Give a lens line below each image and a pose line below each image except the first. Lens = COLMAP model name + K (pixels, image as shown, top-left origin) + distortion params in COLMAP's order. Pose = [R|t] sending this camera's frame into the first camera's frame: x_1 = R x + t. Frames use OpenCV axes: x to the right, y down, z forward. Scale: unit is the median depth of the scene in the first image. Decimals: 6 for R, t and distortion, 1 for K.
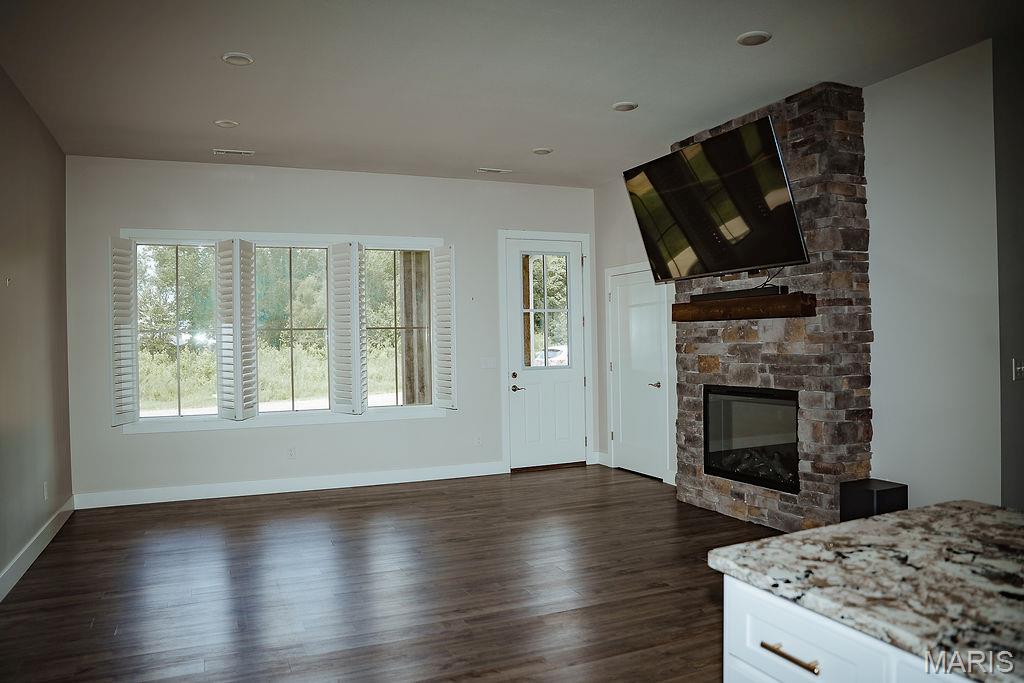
lens RADIAL K [[728.6, 0, 512.0], [0, 728.6, 341.5], [0, 0, 1]] dist [-0.127389, 0.001027]
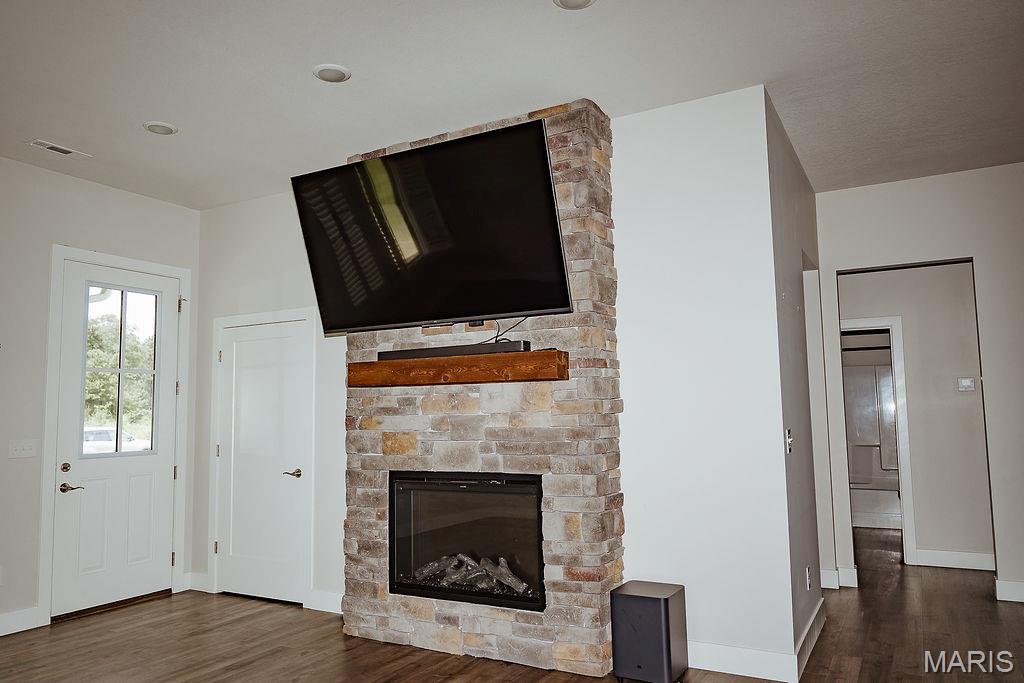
lens RADIAL K [[718.6, 0, 512.0], [0, 718.6, 341.5], [0, 0, 1]] dist [0.001368, -0.027775]
pose [[0.794905, 0.065747, 0.603161, -0.102964], [0.003133, 0.993653, -0.112441, 0.010996], [-0.606725, 0.091269, 0.789654, 0.343494]]
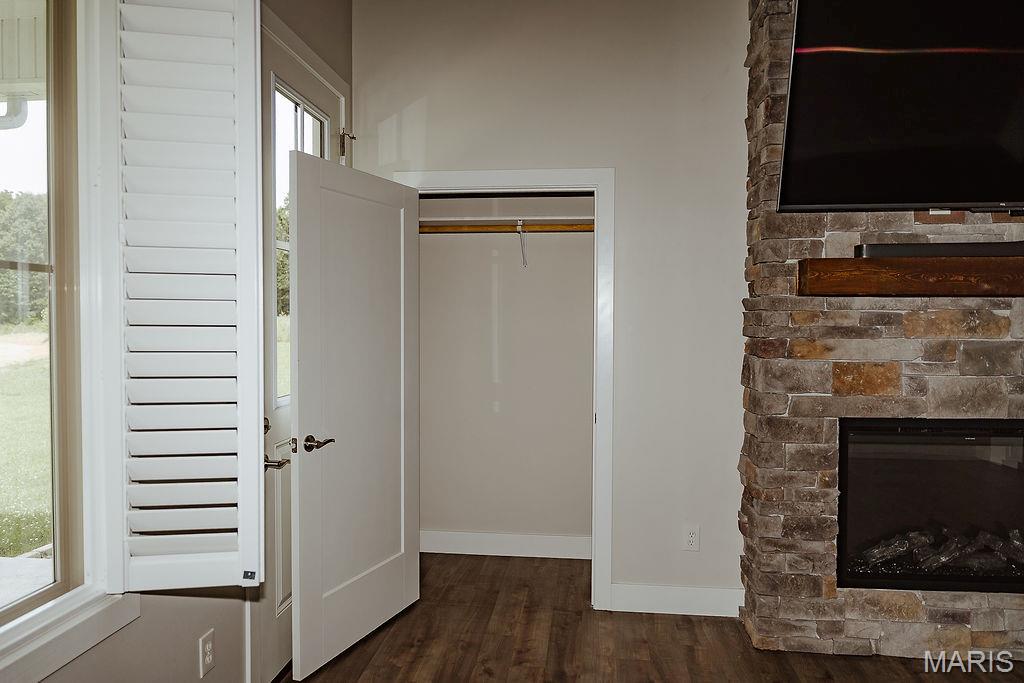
lens RADIAL K [[715.0, 0, 512.0], [0, 715.0, 341.5], [0, 0, 1]] dist [-0.000655, -0.000112]
pose [[0.498769, -0.005014, 0.866720, -0.328287], [-0.010689, 0.999872, 0.011936, 0.000709], [-0.866669, -0.015218, 0.498652, 1.030023]]
